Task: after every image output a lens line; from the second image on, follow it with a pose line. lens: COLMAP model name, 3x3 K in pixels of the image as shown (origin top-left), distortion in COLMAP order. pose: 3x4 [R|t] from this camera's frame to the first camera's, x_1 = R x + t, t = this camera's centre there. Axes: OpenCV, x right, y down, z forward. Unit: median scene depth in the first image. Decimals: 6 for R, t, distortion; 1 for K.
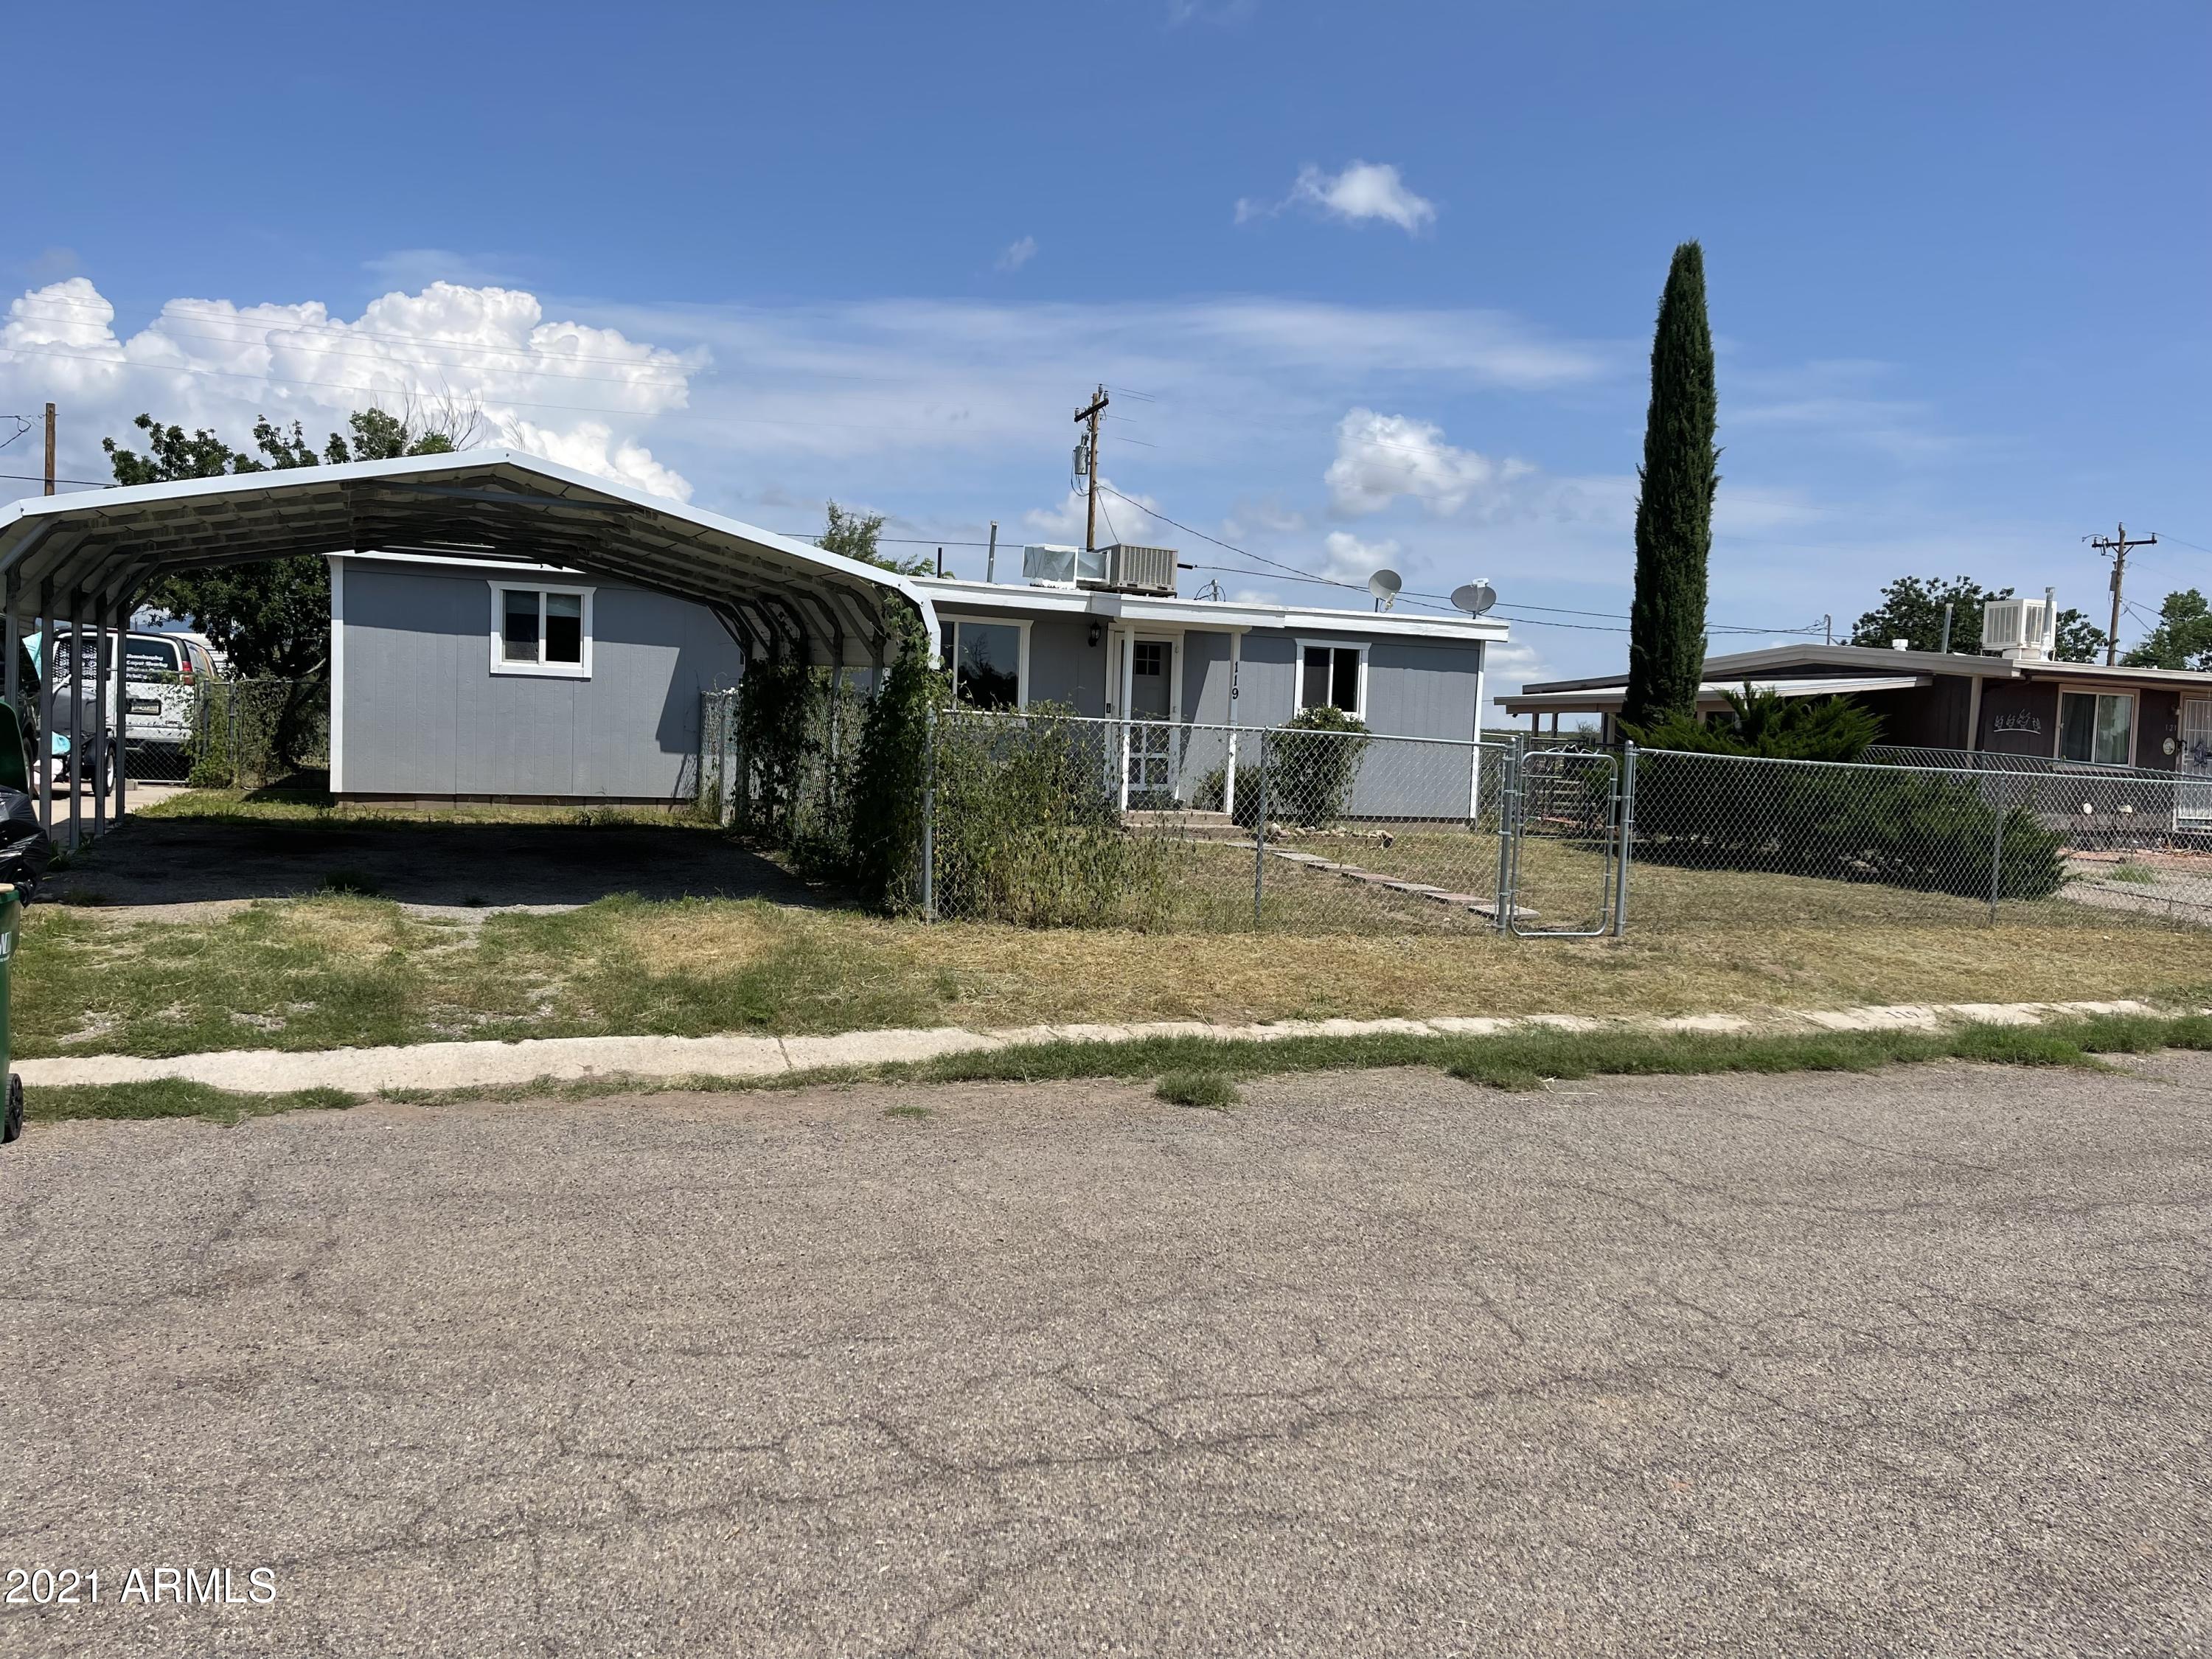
lens RADIAL K [[1665.1, 0, 1108.4], [0, 1665.1, 842.0], [0, 0, 1]] dist [0.070020, -0.093018]
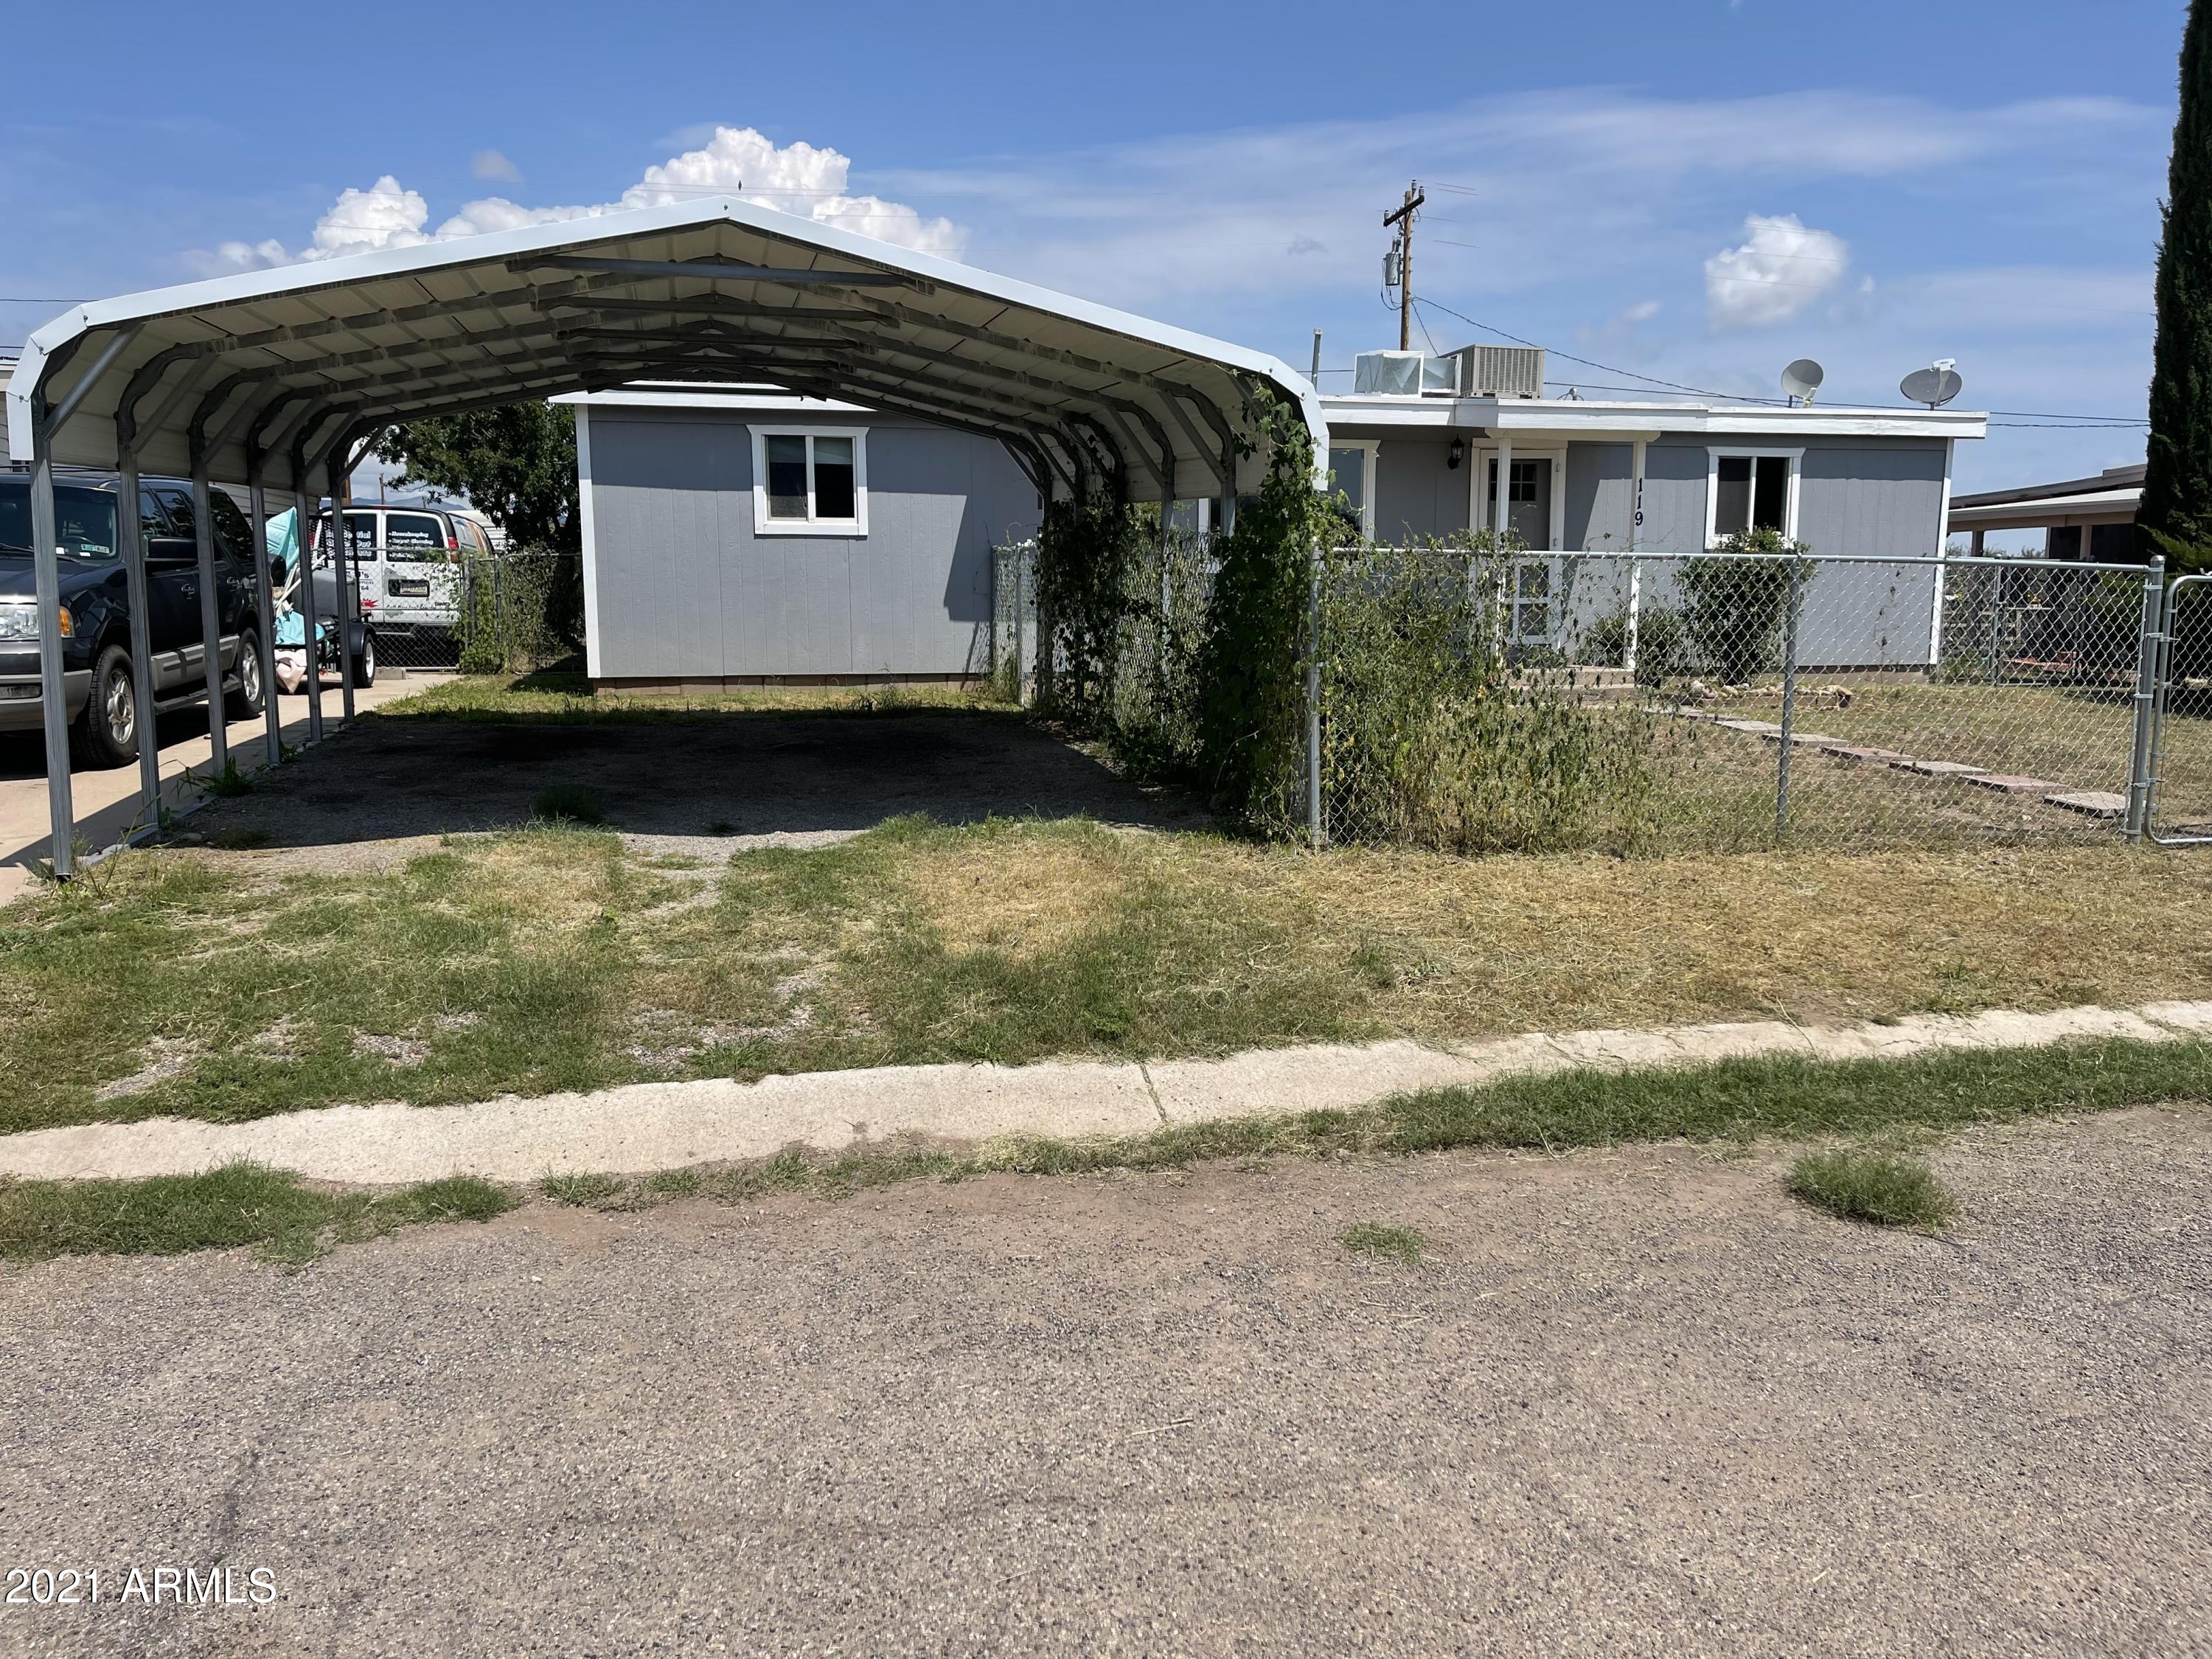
lens RADIAL K [[1665.1, 0, 1102.8], [0, 1665.1, 828.4], [0, 0, 1]] dist [0.070020, -0.093018]
pose [[0.985215, -0.013004, -0.170829, -0.061153], [0.026570, 0.996649, 0.077367, -0.015159], [0.169250, -0.080762, 0.982259, 0.224990]]
